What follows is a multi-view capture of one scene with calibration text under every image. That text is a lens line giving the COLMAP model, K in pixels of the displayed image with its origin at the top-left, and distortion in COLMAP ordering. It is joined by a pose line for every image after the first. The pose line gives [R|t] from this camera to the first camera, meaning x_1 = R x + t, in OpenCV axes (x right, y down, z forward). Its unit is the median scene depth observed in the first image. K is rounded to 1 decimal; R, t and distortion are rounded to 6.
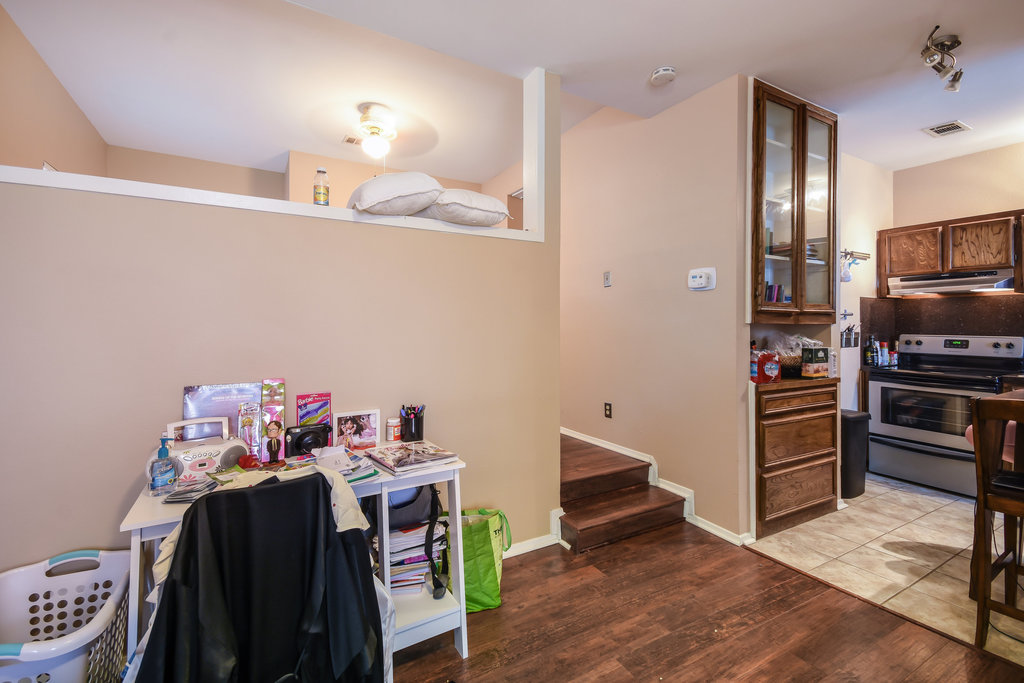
lens RADIAL K [[440.6, 0, 494.6], [0, 440.6, 321.0], [0, 0, 1]] dist [0.037934, -0.019939]
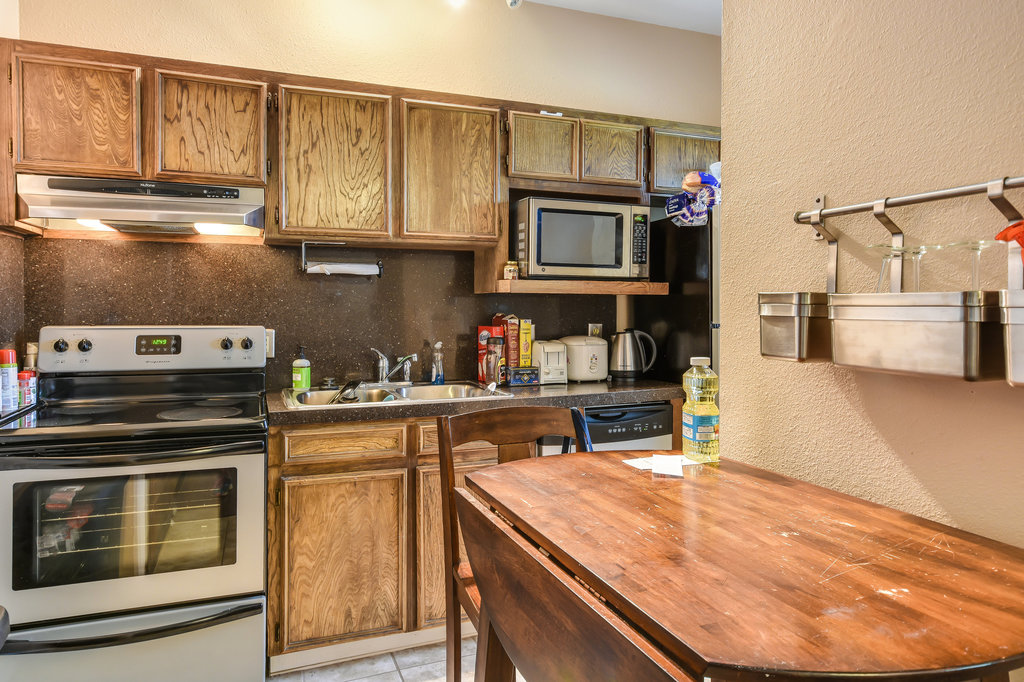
lens RADIAL K [[661.3, 0, 510.7], [0, 661.3, 315.6], [0, 0, 1]] dist [-0.005225, 0.020996]
pose [[0.126798, -0.012455, 0.991850, 0.418264], [-0.009350, 0.999862, 0.013751, 0.009583], [-0.991885, -0.011017, 0.126664, 0.569447]]
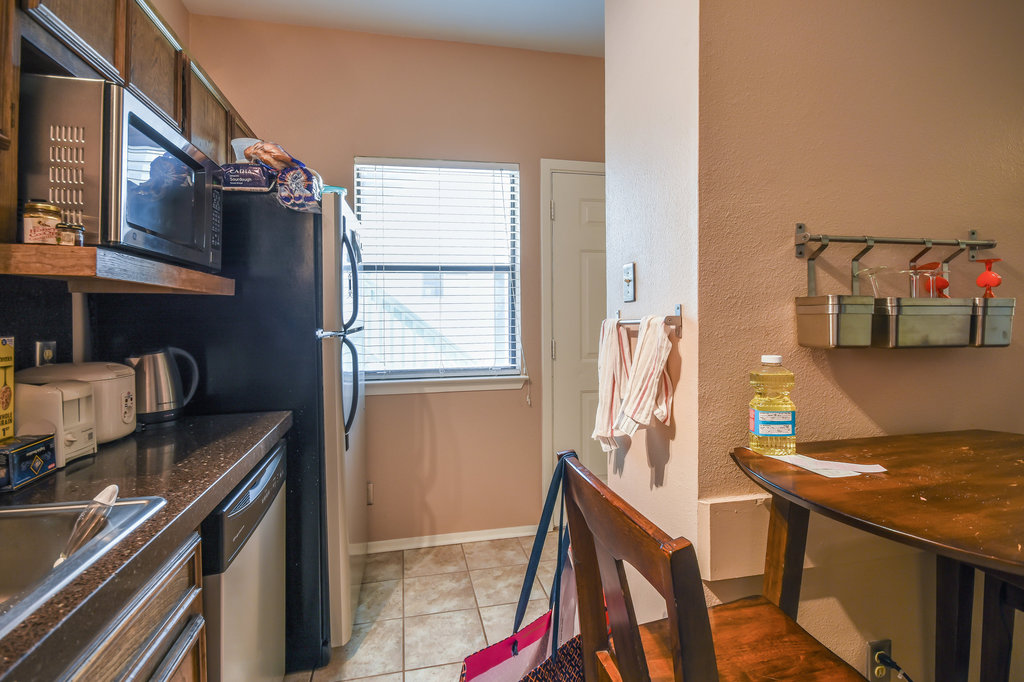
lens RADIAL K [[496.9, 0, 513.6], [0, 496.9, 317.9], [0, 0, 1]] dist [0.000076, -0.000129]
pose [[-0.958231, 0.004681, 0.285958, 0.865721], [0.002863, 0.999973, -0.006773, 0.016869], [-0.285982, -0.005671, -0.958218, 0.833967]]
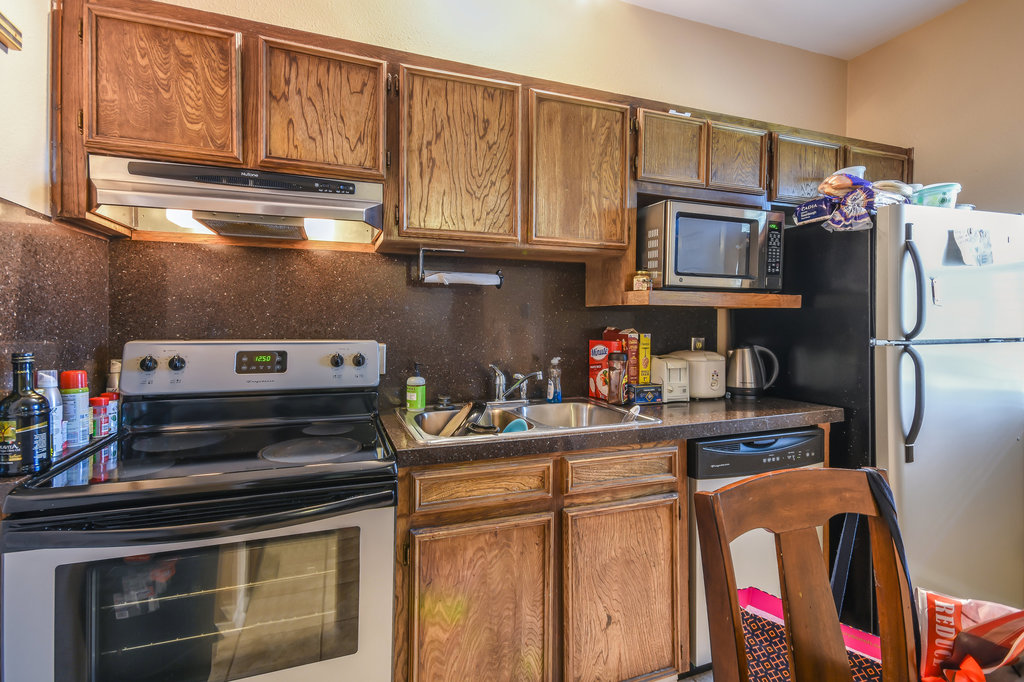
lens RADIAL K [[483.2, 0, 509.3], [0, 483.2, 324.3], [0, 0, 1]] dist [0.018727, -0.000393]
pose [[0.145587, -0.005198, 0.989332, 0.640180], [-0.012526, 0.999896, 0.007097, 0.012121], [-0.989266, -0.013426, 0.145507, 0.725997]]
